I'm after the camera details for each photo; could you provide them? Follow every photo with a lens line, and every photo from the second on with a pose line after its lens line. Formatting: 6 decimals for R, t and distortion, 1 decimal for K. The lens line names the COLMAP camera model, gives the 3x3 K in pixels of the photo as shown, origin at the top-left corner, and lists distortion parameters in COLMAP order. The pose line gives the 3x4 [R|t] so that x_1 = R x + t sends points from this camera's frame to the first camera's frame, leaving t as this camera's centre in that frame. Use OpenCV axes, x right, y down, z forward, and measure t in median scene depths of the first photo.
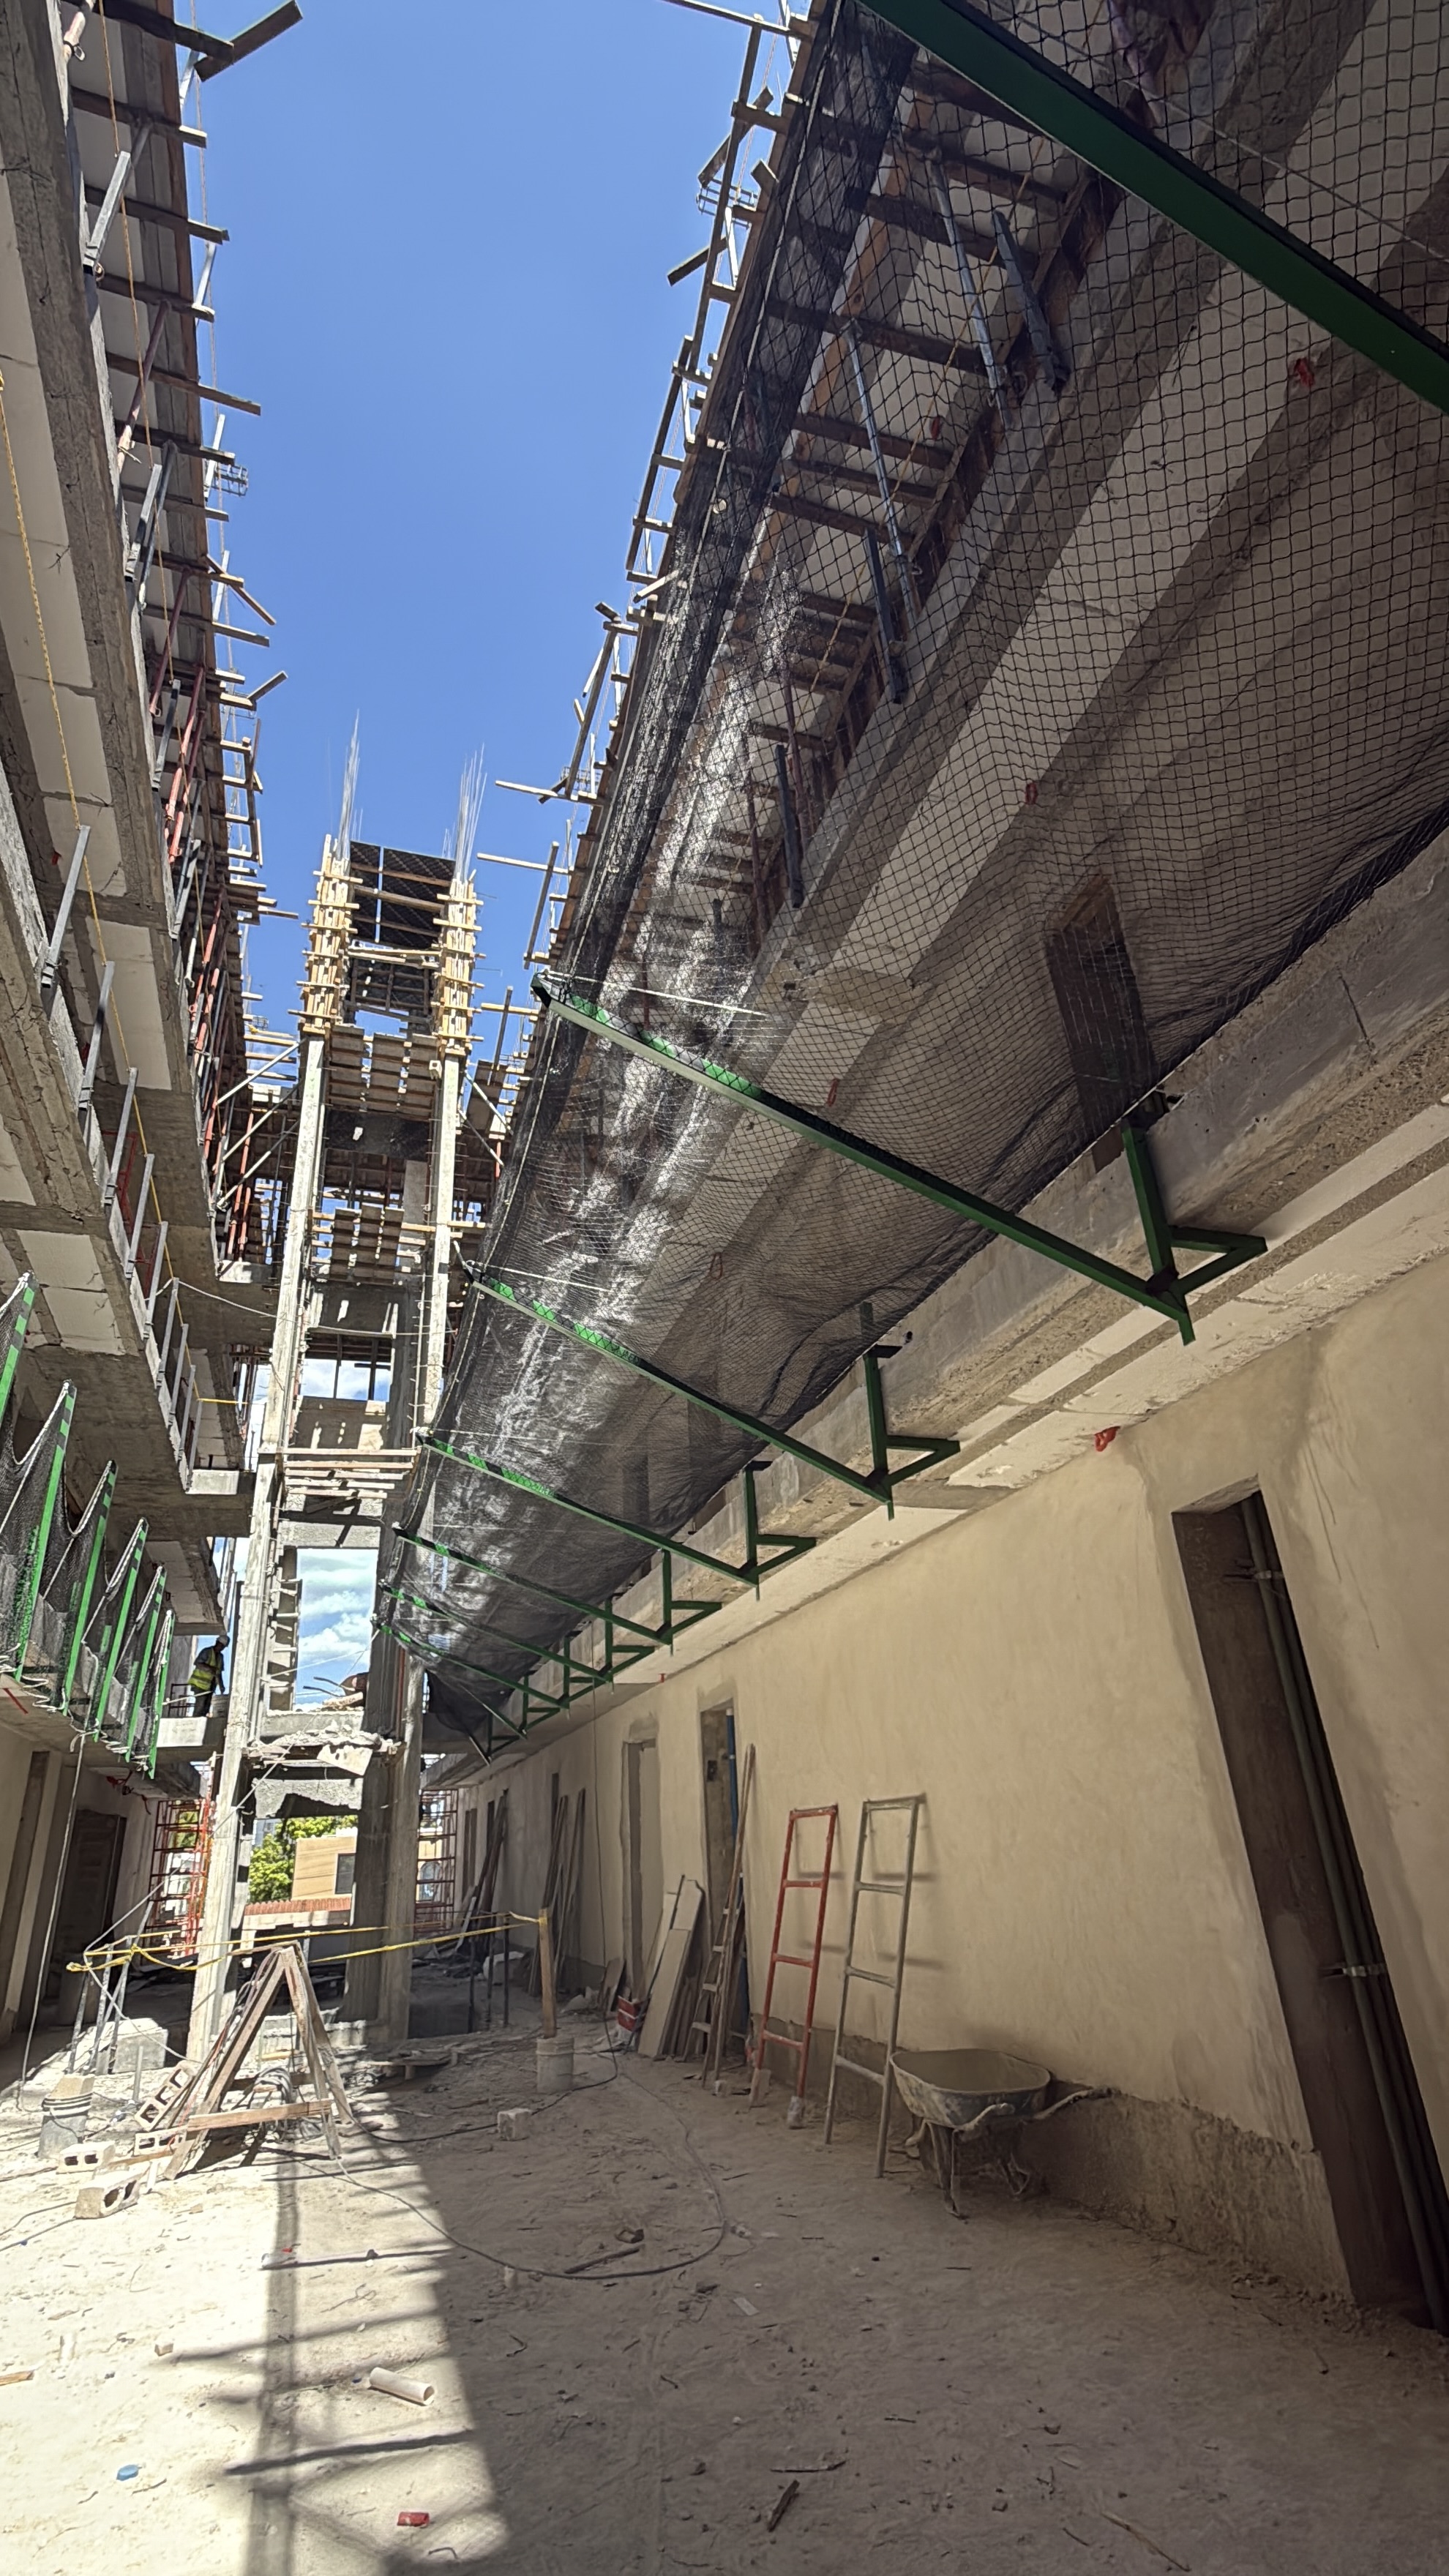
lens RADIAL K [[1173.1, 0, 729.5], [0, 1173.1, 1282.5], [0, 0, 1]] dist [0.003917, -0.000763]
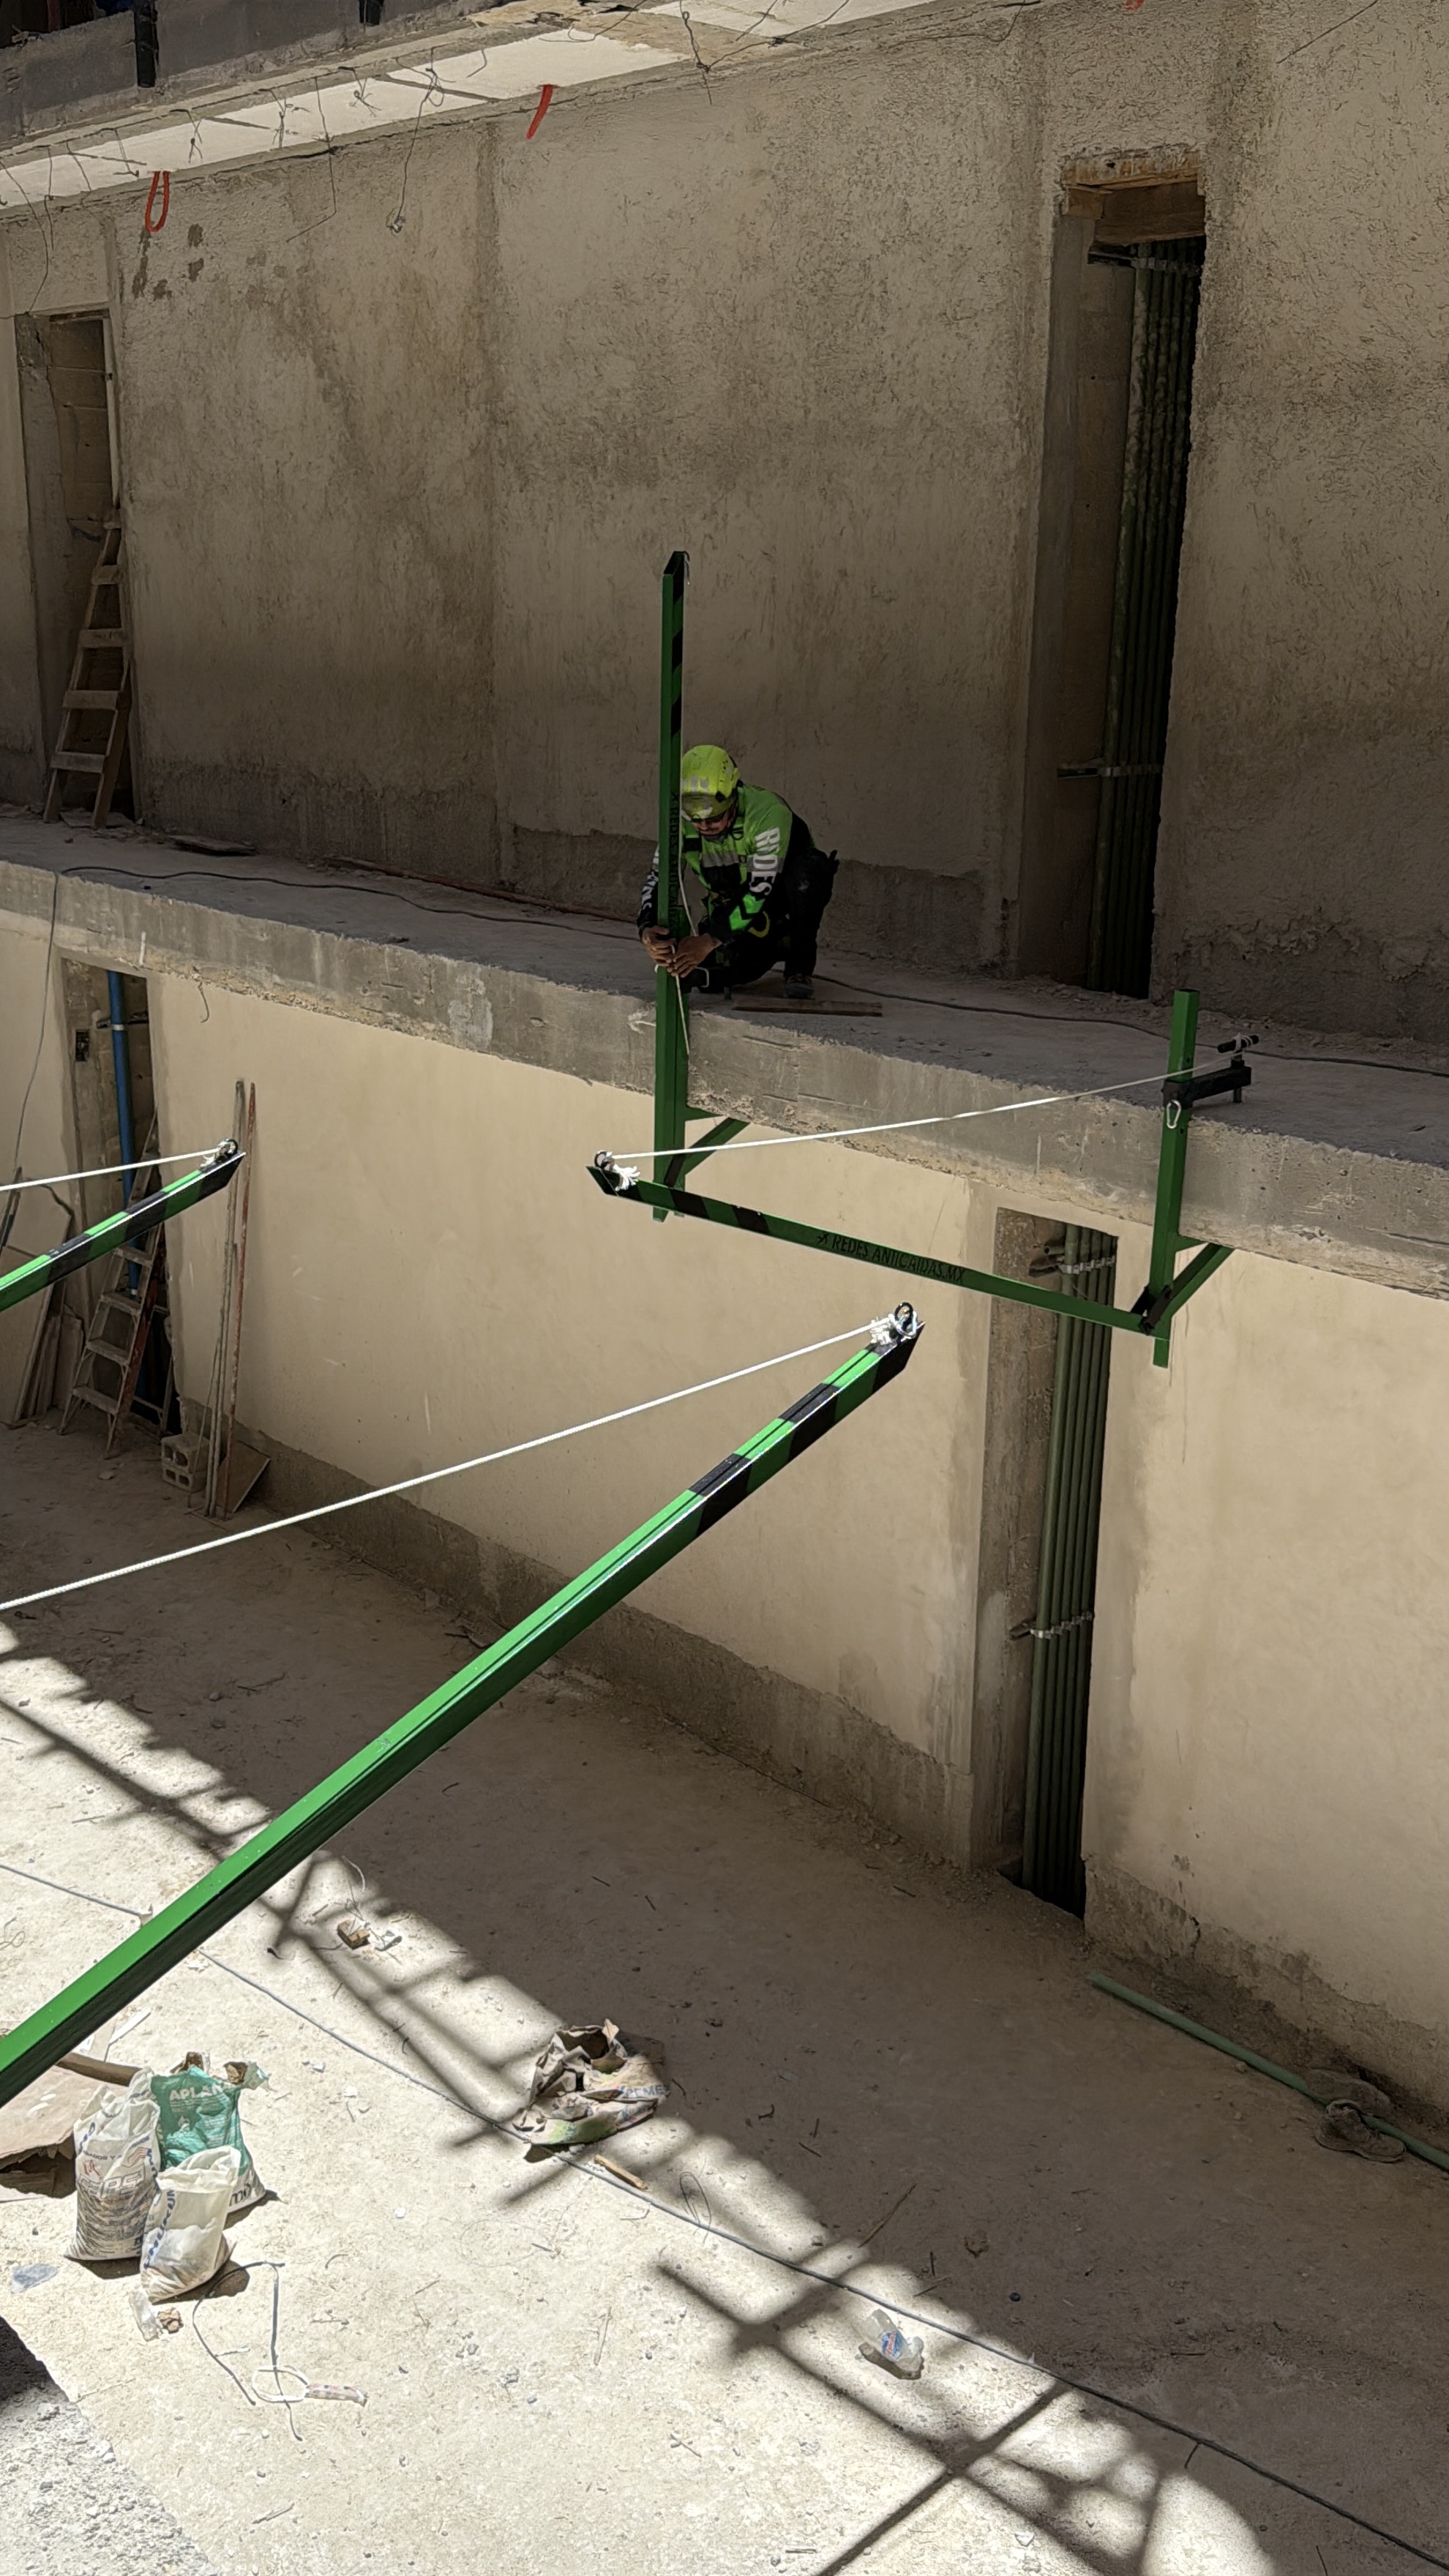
lens RADIAL K [[2337.9, 0, 746.0], [0, 2337.9, 1298.7], [0, 0, 1]] dist [0.171232, -0.370137]
pose [[0.906559, -0.056000, 0.418347, -0.262203], [-0.245844, 0.735615, 0.631214, -0.414399], [-0.343091, -0.675081, 0.653112, -0.029772]]
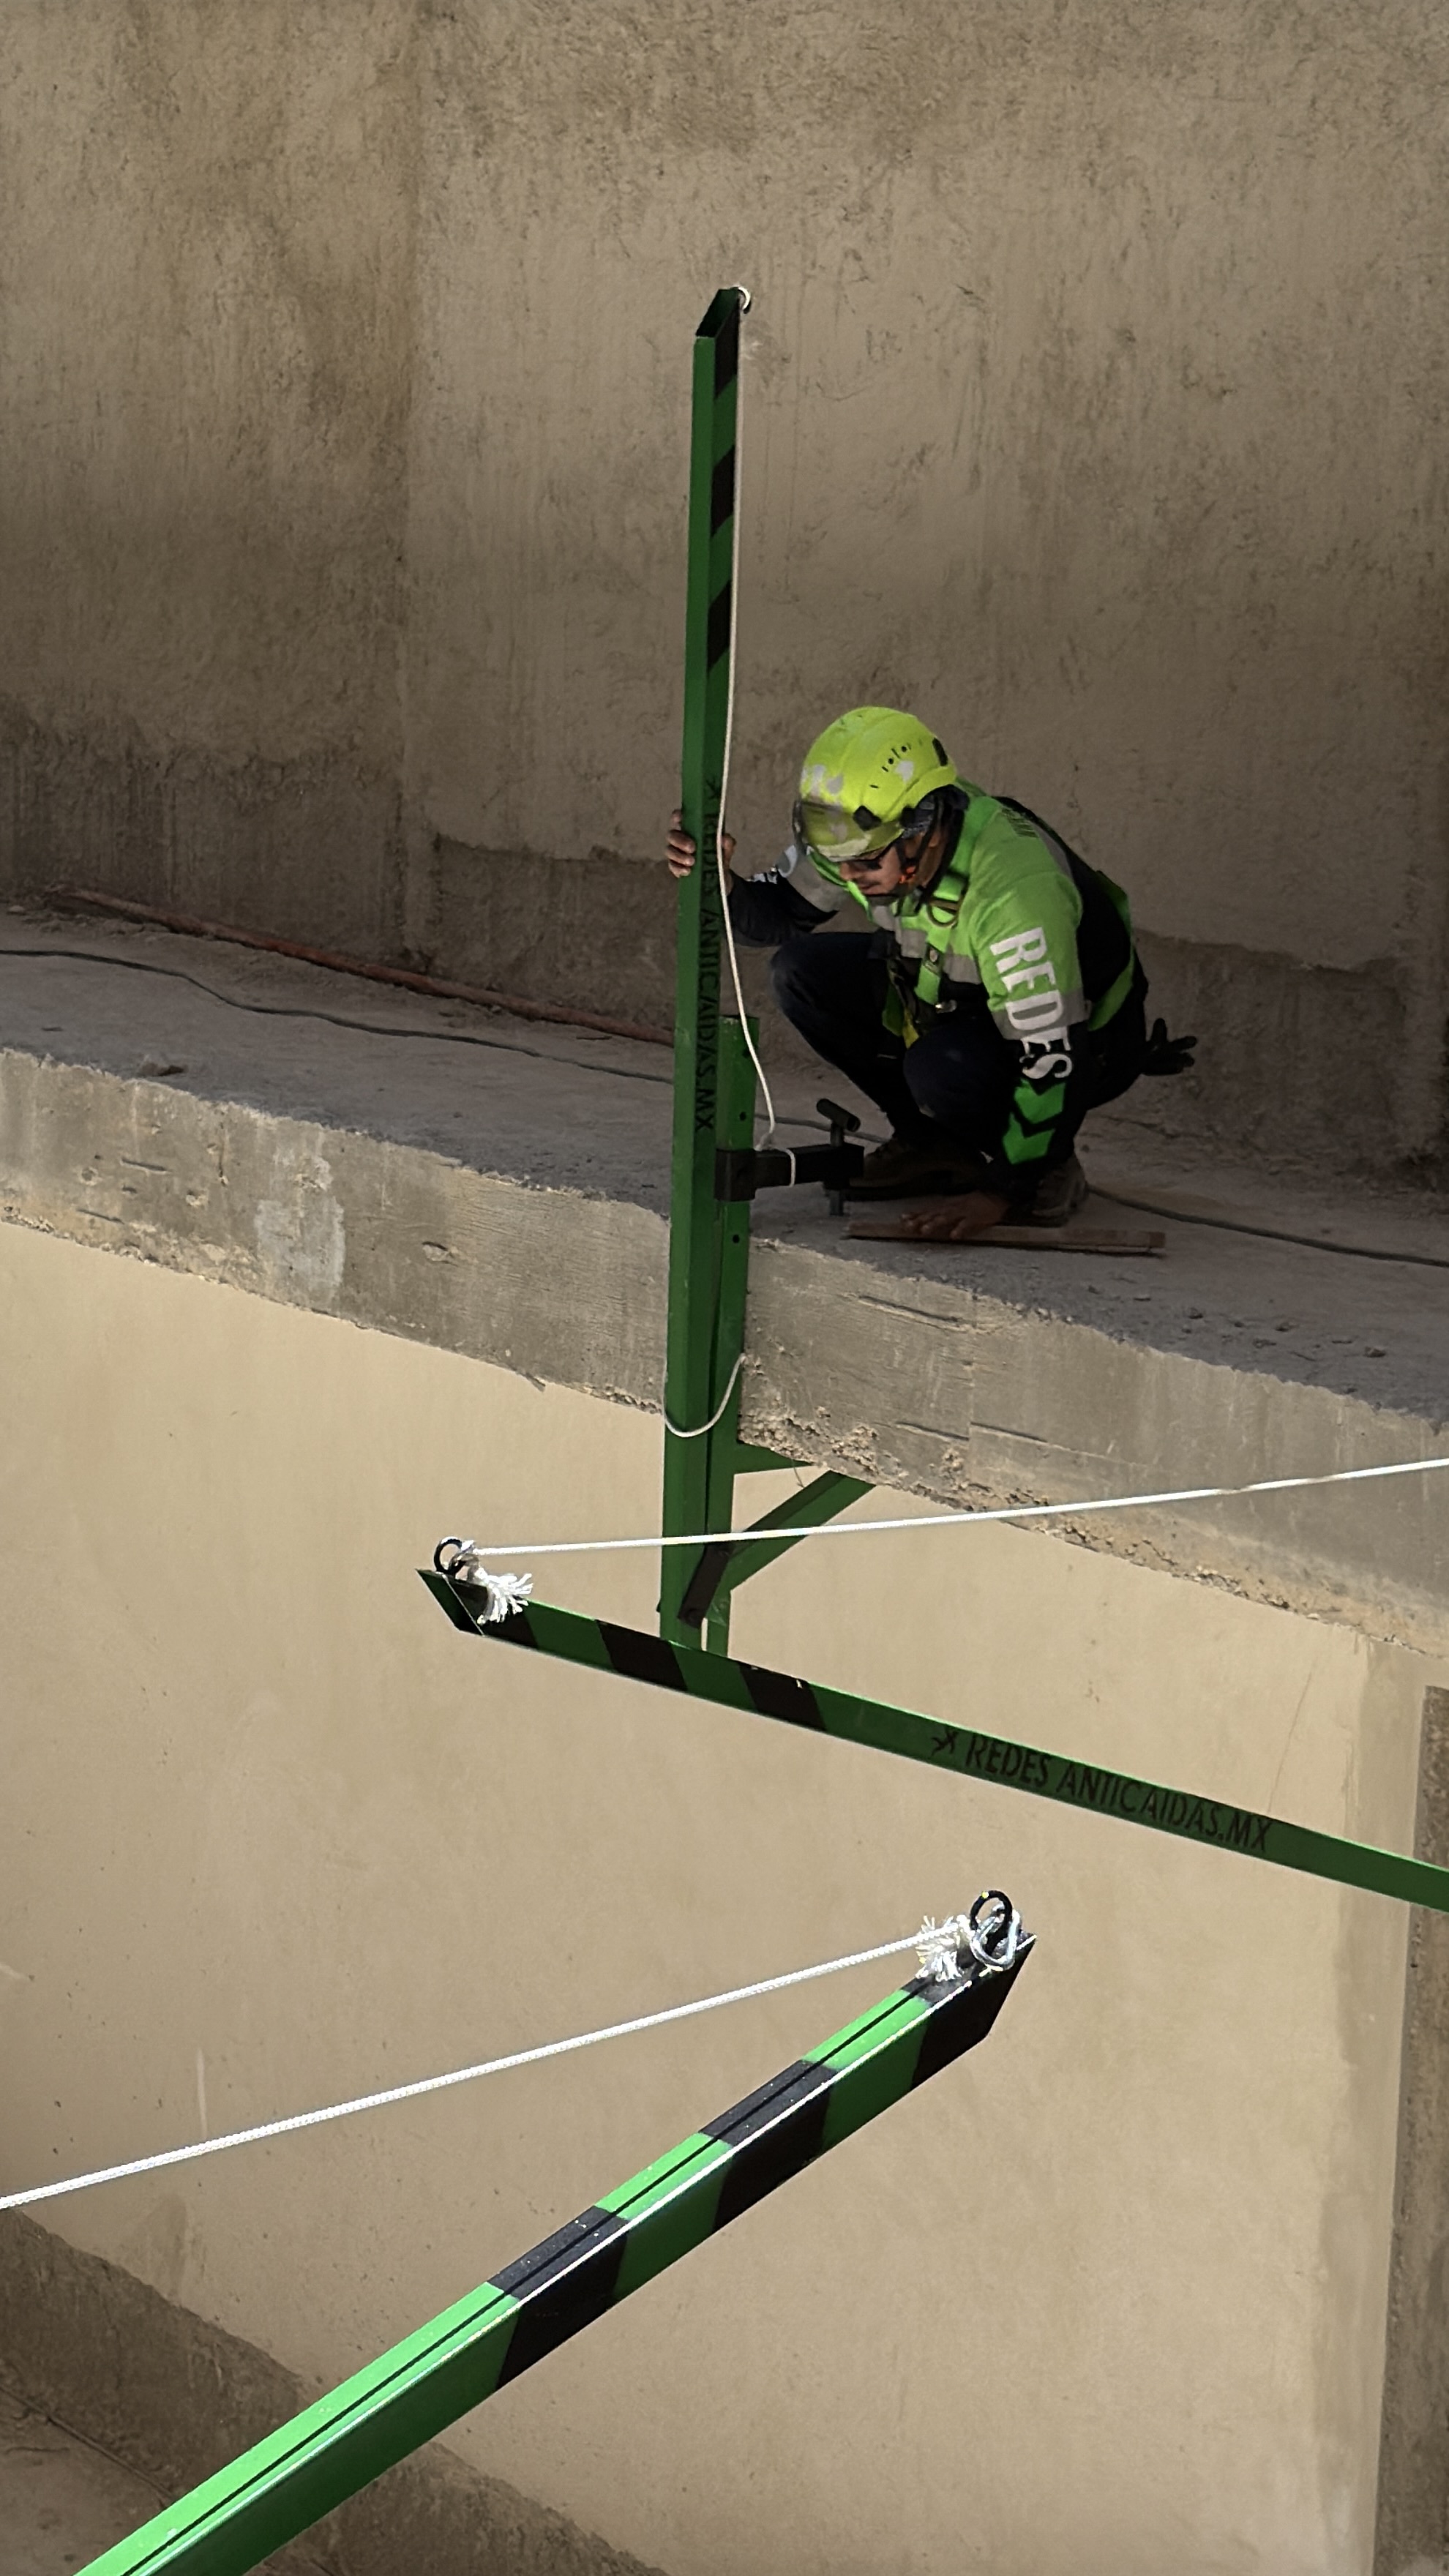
lens RADIAL K [[5176.6, 0, 724.5], [0, 5176.6, 1288.0], [0, 0, 1]] dist [0.081451, 0.762077]
pose [[0.932203, 0.018795, 0.361447, -0.238812], [-0.234238, 0.792637, 0.562903, -0.432230], [-0.275917, -0.609404, 0.743301, -0.048599]]
